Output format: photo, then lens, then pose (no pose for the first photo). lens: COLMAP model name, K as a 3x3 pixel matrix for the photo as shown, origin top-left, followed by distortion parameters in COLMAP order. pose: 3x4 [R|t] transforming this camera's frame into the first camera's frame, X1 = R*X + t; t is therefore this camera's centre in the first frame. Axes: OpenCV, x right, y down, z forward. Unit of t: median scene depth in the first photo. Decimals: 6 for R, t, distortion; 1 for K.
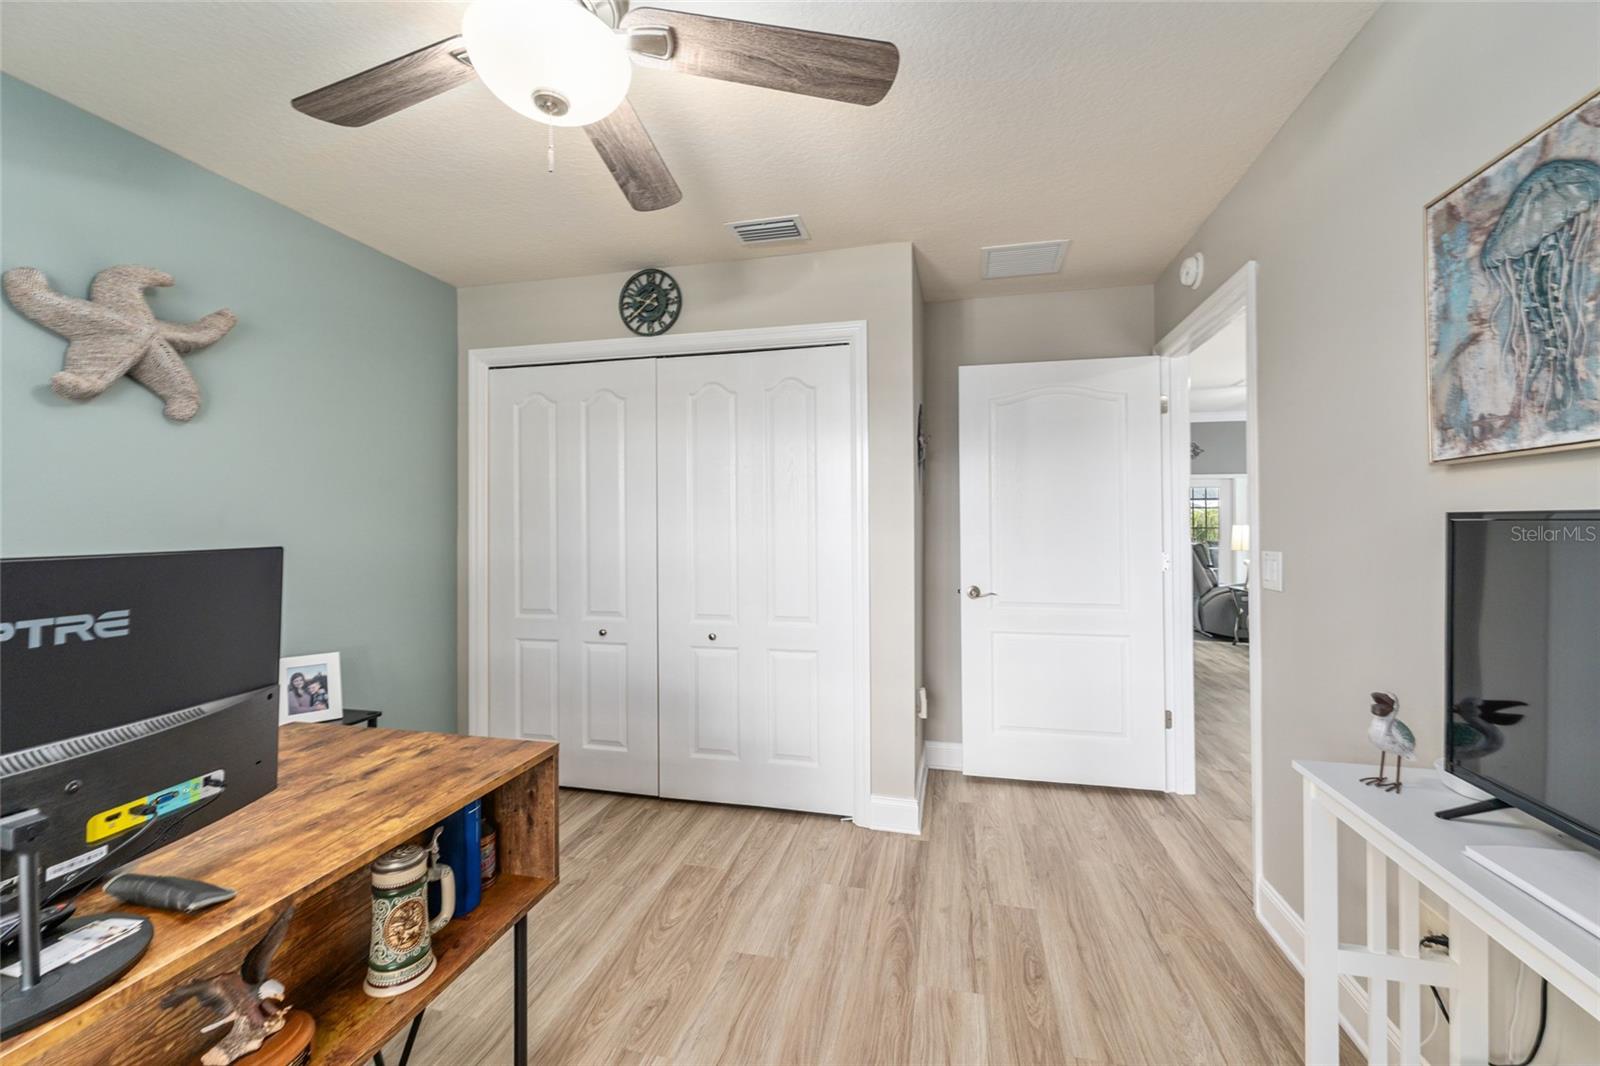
lens RADIAL K [[633.5, 0, 803.2], [0, 633.5, 532.1], [0, 0, 1]] dist [0.000425, -0.000056]
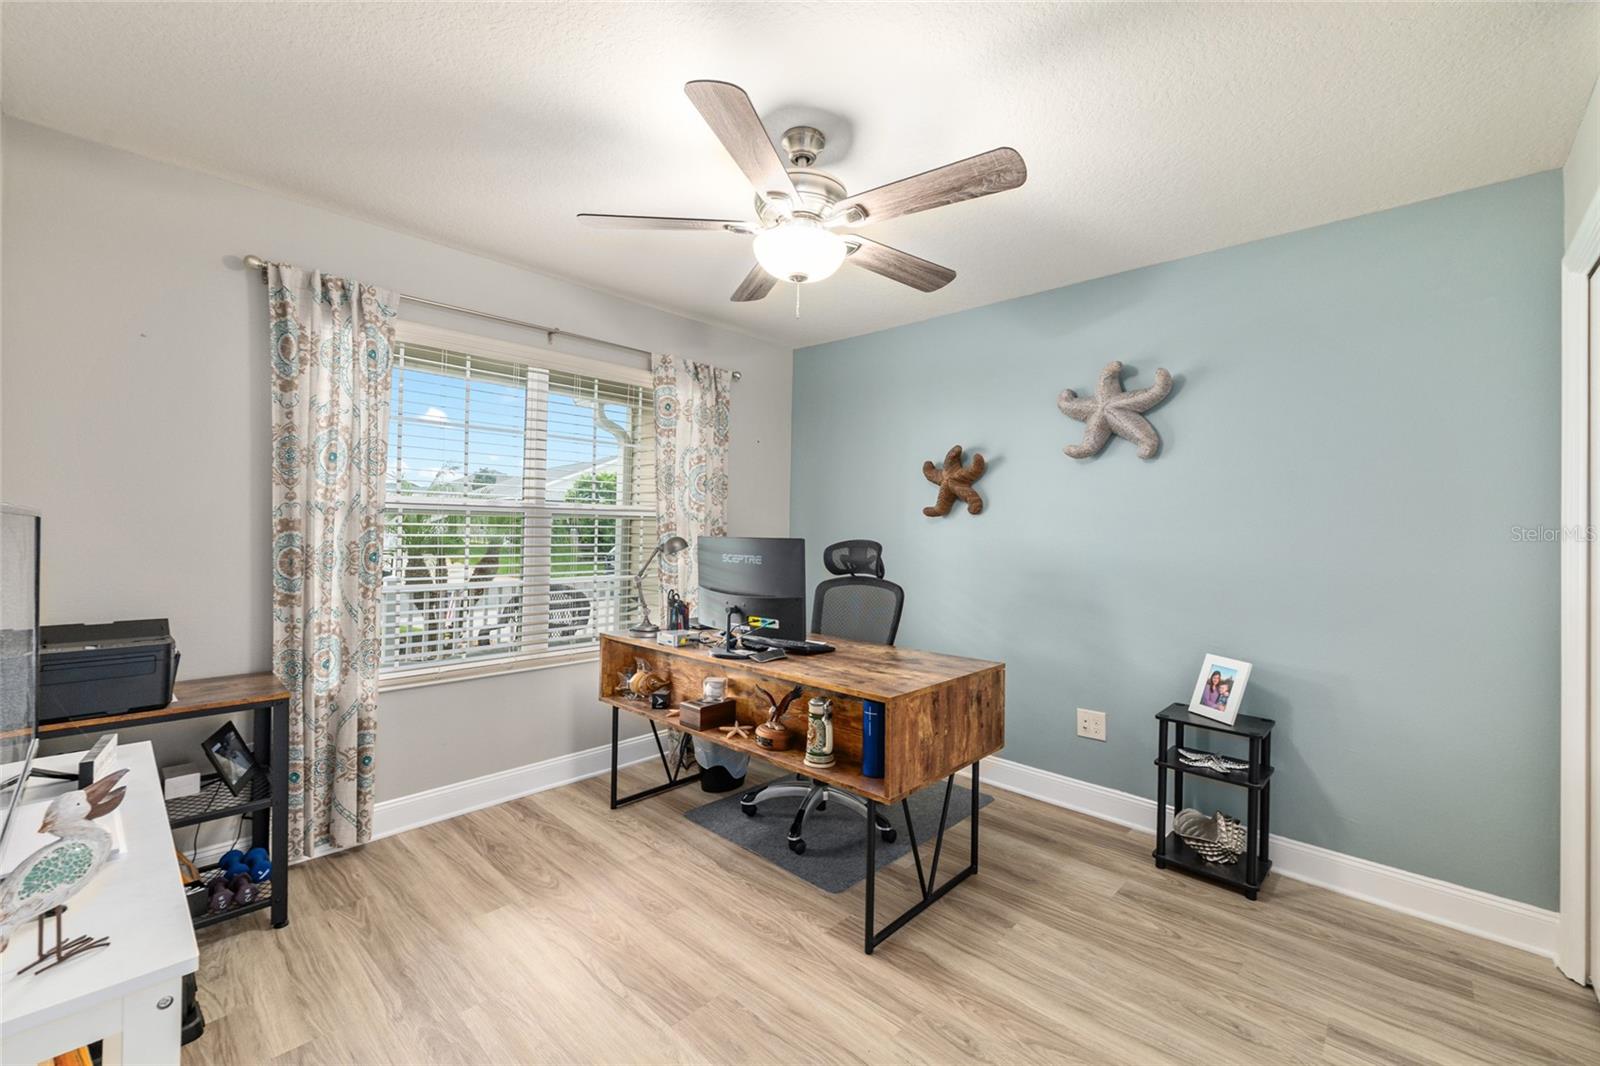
lens RADIAL K [[633.5, 0, 803.2], [0, 633.5, 532.1], [0, 0, 1]] dist [0.000425, -0.000056]
pose [[-0.484227, -0.003904, -0.874934, 0.547846], [-0.027610, 0.999560, 0.010820, -0.012947], [0.874507, 0.029396, -0.484122, 0.939481]]
